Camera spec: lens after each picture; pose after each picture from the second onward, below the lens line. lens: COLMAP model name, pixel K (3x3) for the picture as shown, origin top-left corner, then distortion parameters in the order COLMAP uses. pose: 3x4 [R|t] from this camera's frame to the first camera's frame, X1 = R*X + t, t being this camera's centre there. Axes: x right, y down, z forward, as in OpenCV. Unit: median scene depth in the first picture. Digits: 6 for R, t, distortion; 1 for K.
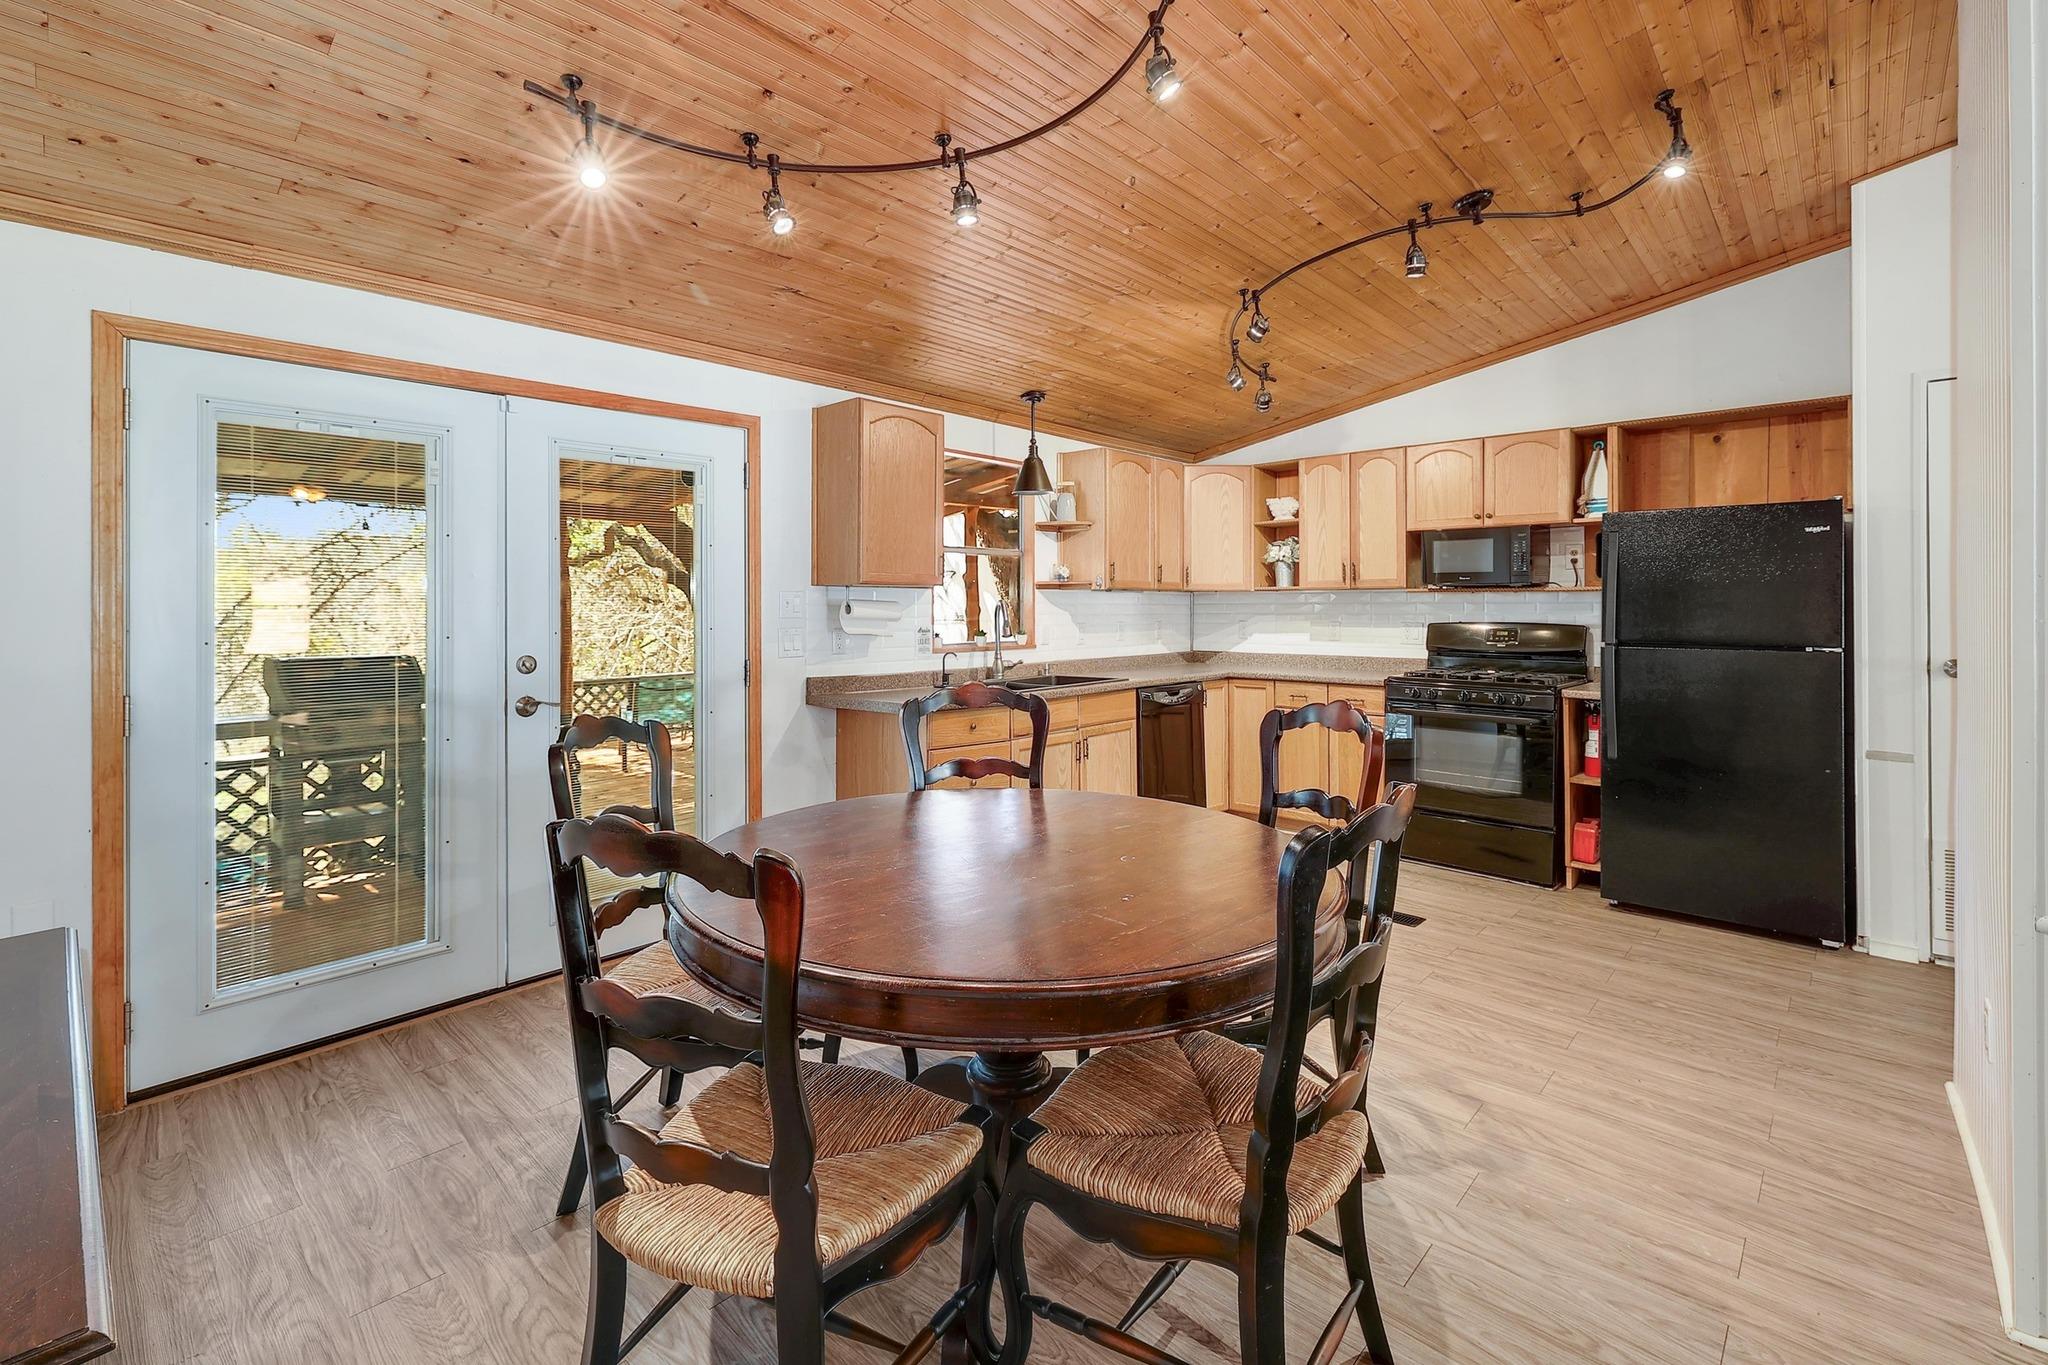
lens RADIAL K [[900.6, 0, 1016.9], [0, 900.6, 598.5], [0, 0, 1]] dist [-0.011447, -0.000222]
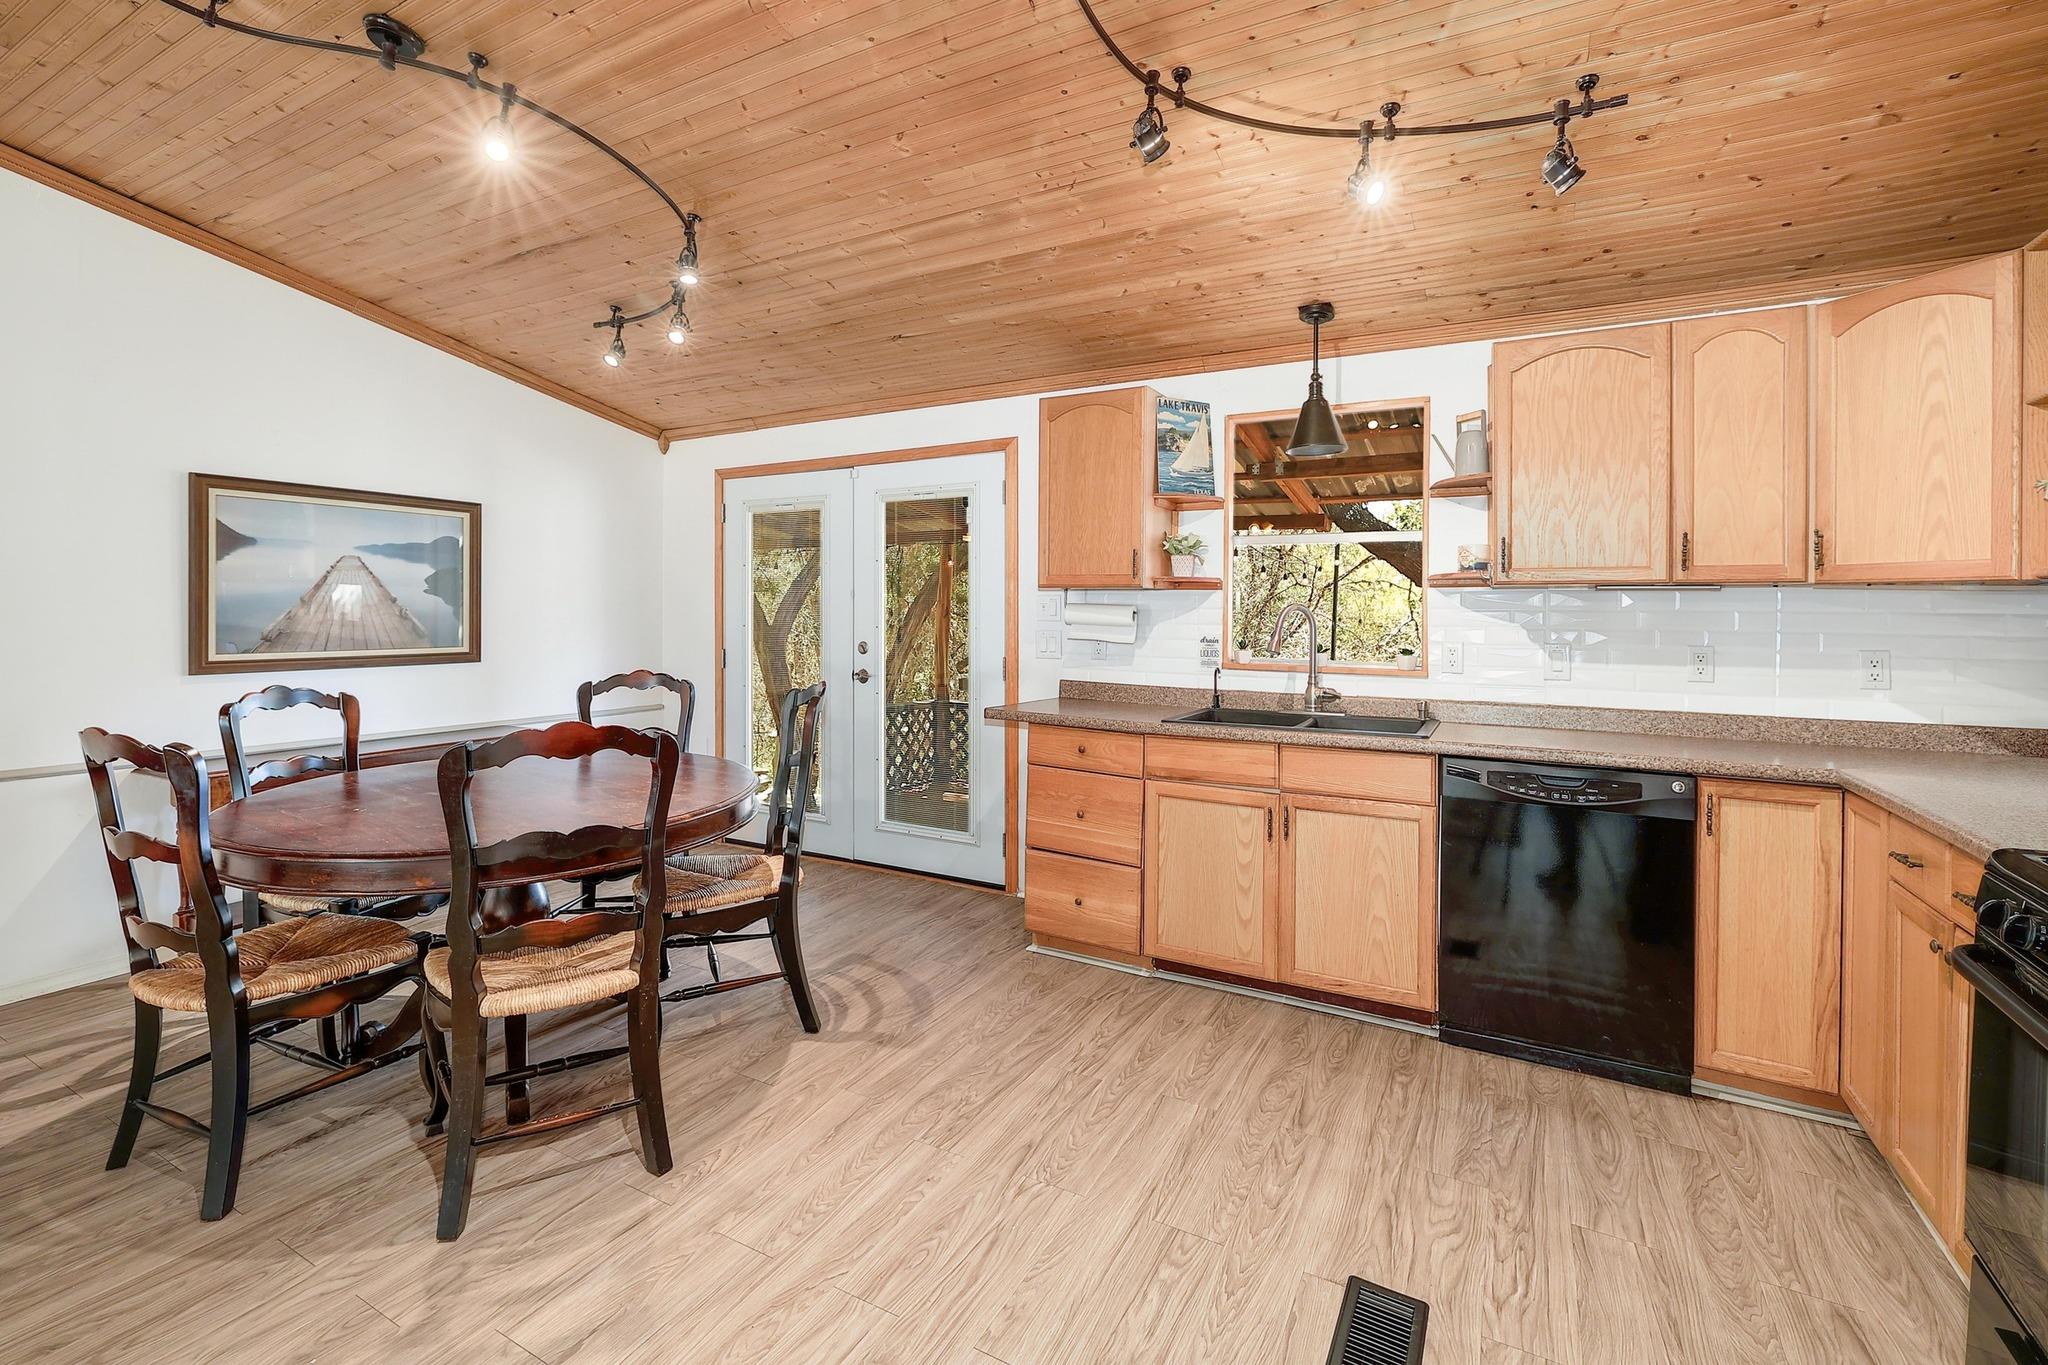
lens RADIAL K [[900.6, 0, 1026.5], [0, 900.6, 615.6], [0, 0, 1]] dist [-0.011447, -0.000222]
pose [[0.247394, 0.005493, -0.968900, 0.778009], [-0.003237, 0.999983, 0.004843, 0.010871], [0.968910, 0.001939, 0.247407, 0.744562]]
